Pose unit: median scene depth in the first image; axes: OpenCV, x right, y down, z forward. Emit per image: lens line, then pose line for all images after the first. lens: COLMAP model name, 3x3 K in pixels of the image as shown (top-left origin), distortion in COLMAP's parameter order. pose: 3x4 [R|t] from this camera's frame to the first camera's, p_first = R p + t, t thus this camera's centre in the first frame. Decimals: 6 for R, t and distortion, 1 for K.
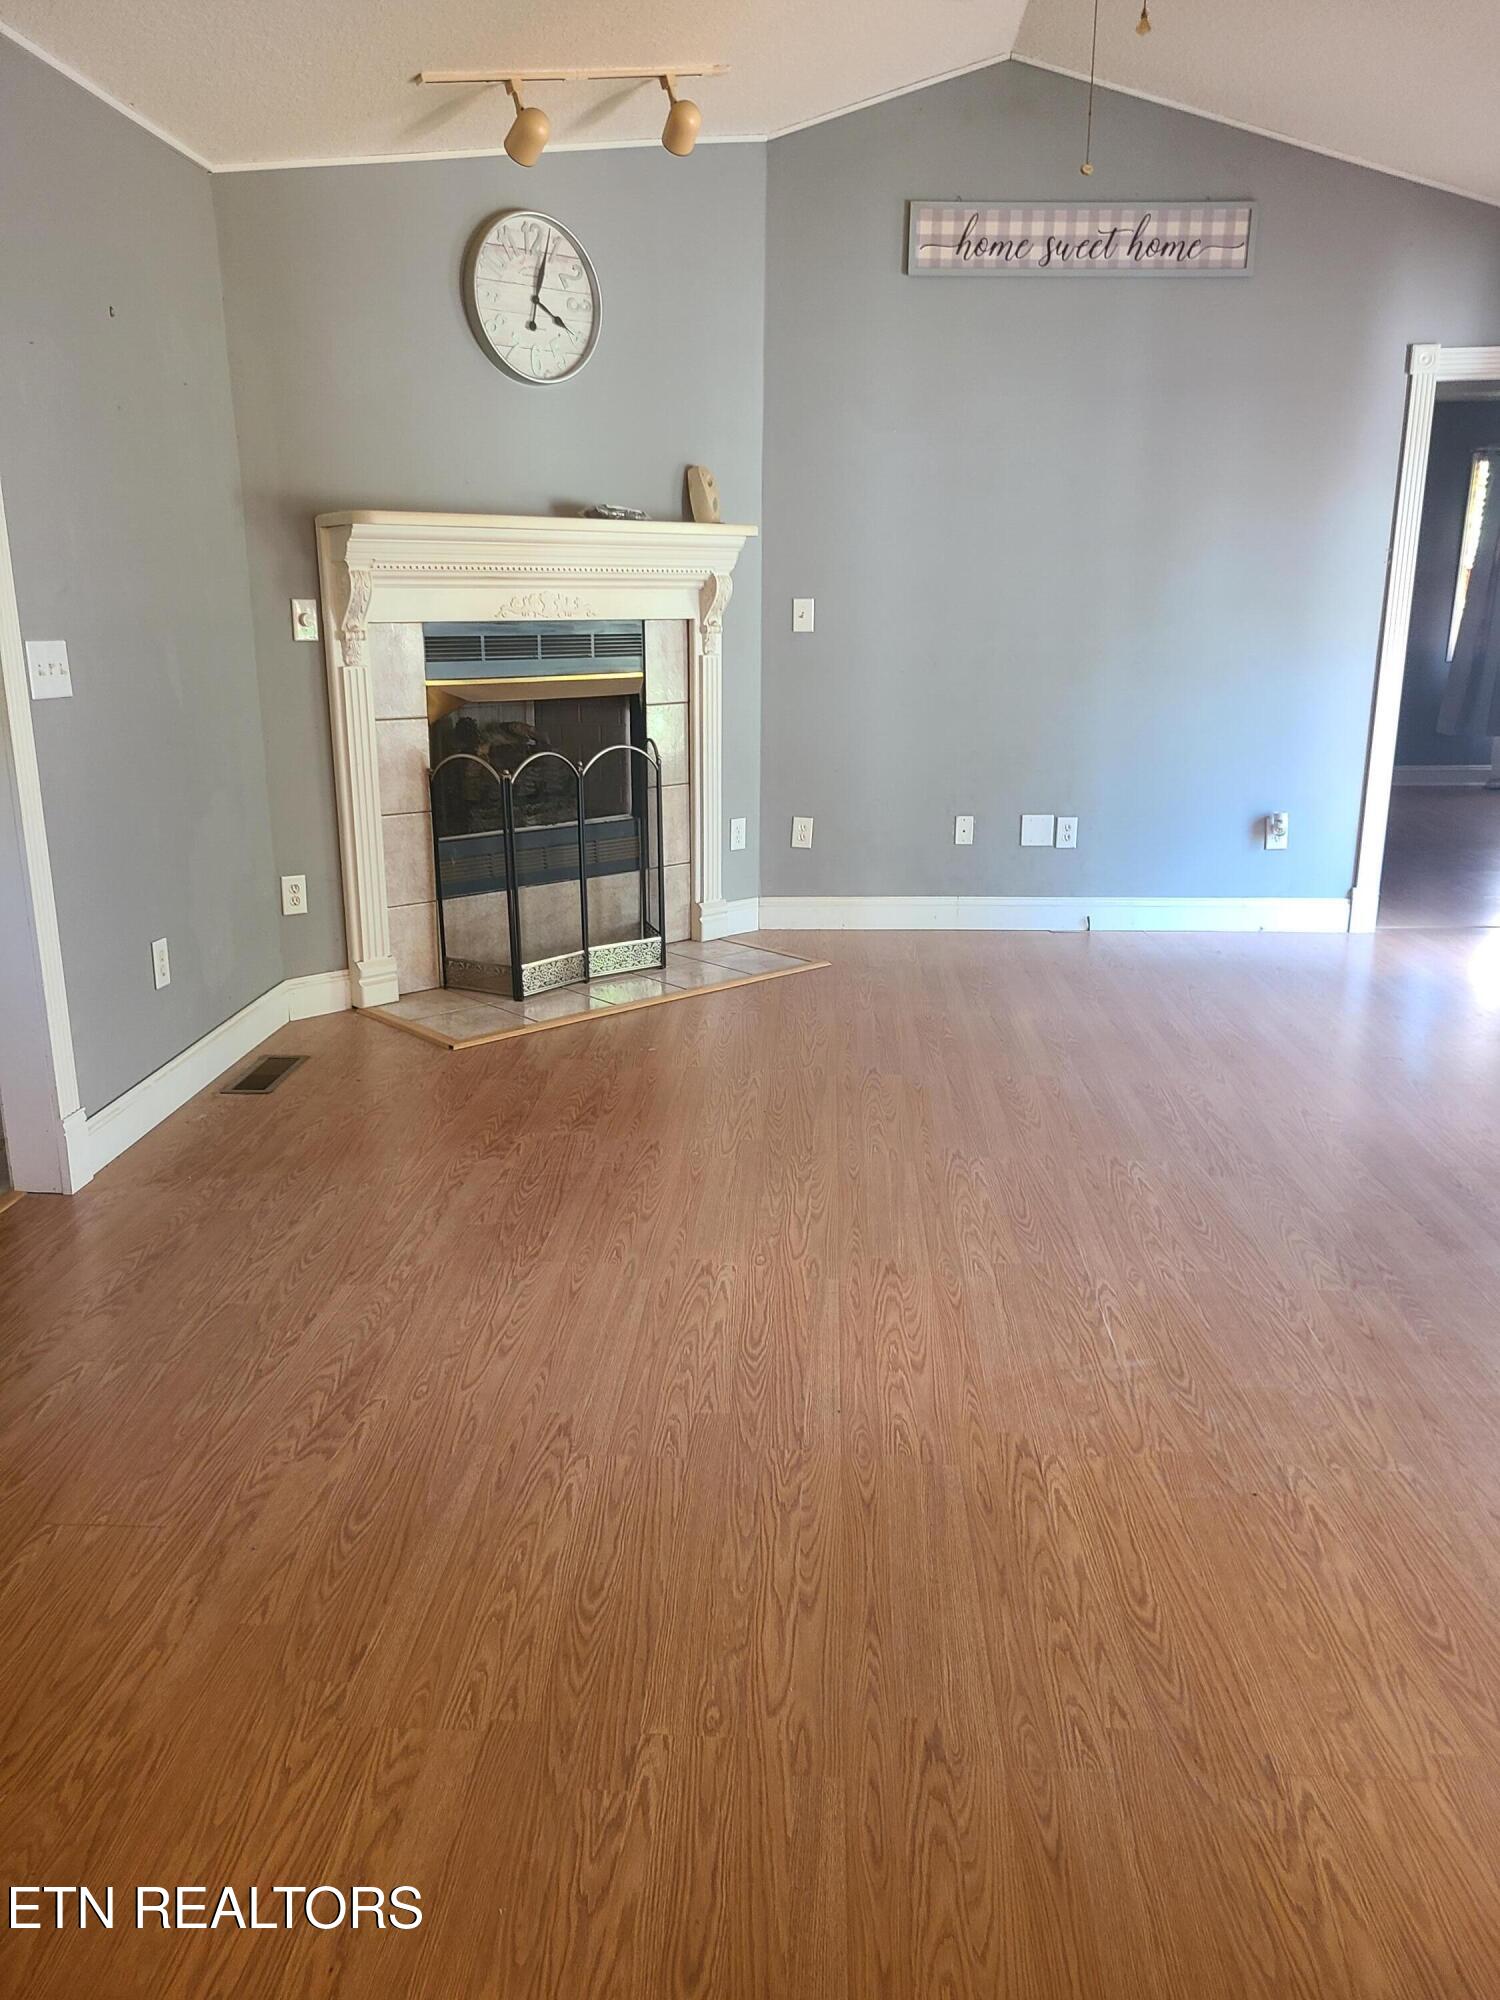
lens RADIAL K [[1518.3, 0, 750.0], [0, 1518.3, 1000.0], [0, 0, 1]] dist [0.044749, -0.005203]
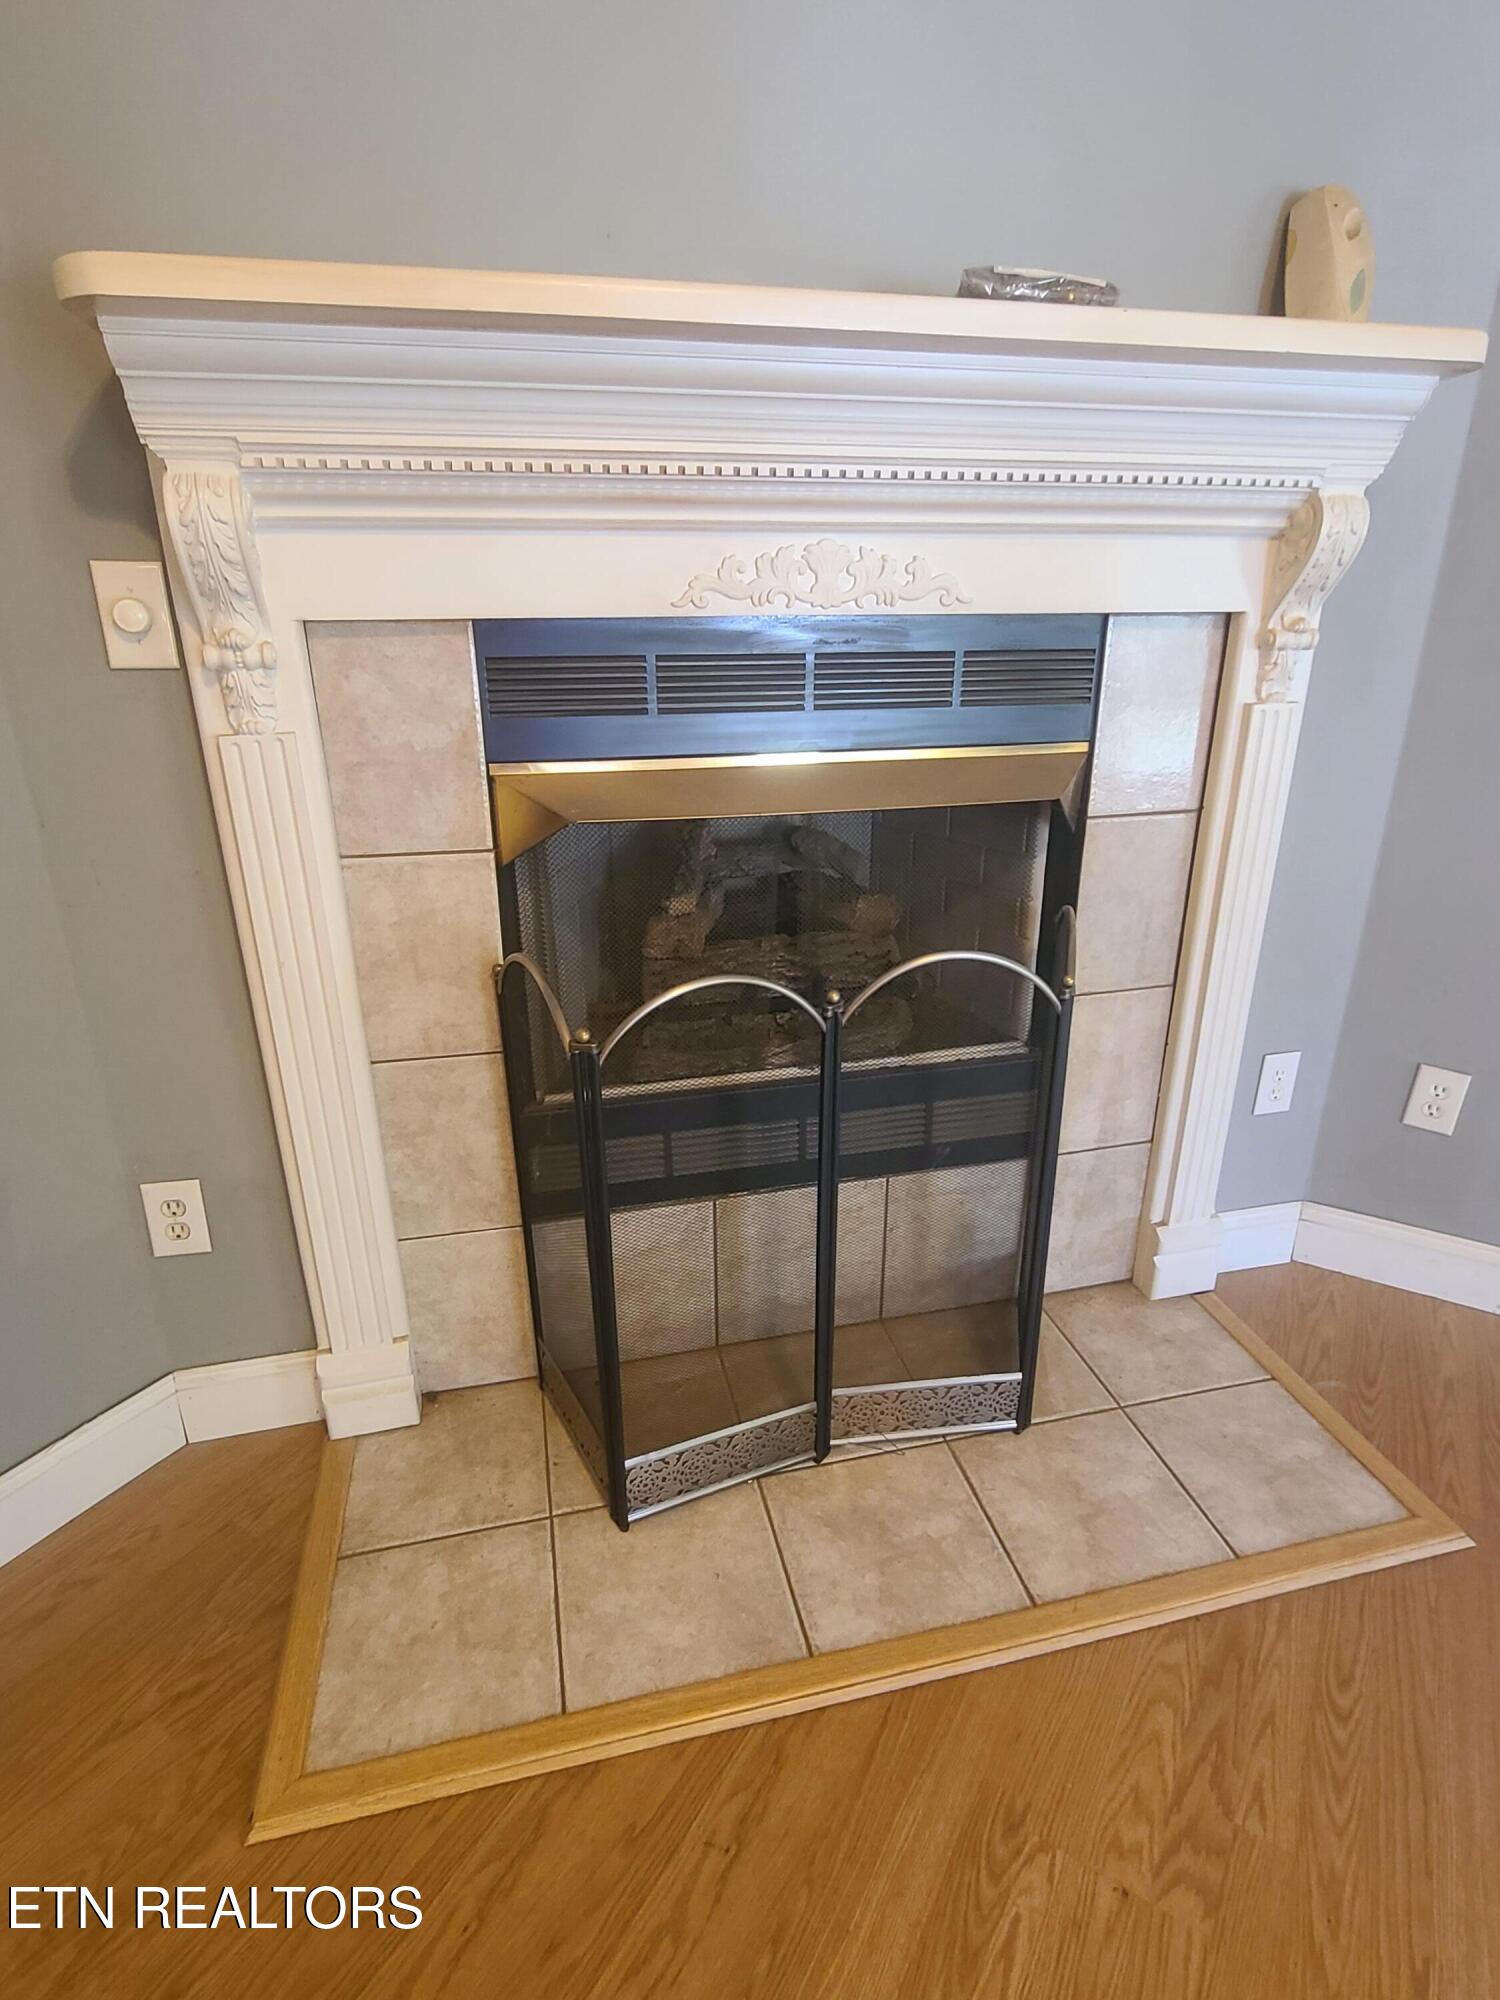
lens RADIAL K [[1031.5, 0, 751.1], [0, 1031.5, 988.0], [0, 0, 1]] dist [-0.001662, -0.000863]
pose [[0.874246, 0.164182, -0.456880, -0.010487], [-0.119094, 0.984853, 0.126023, -0.181470], [0.470650, -0.055763, 0.880556, 0.733836]]
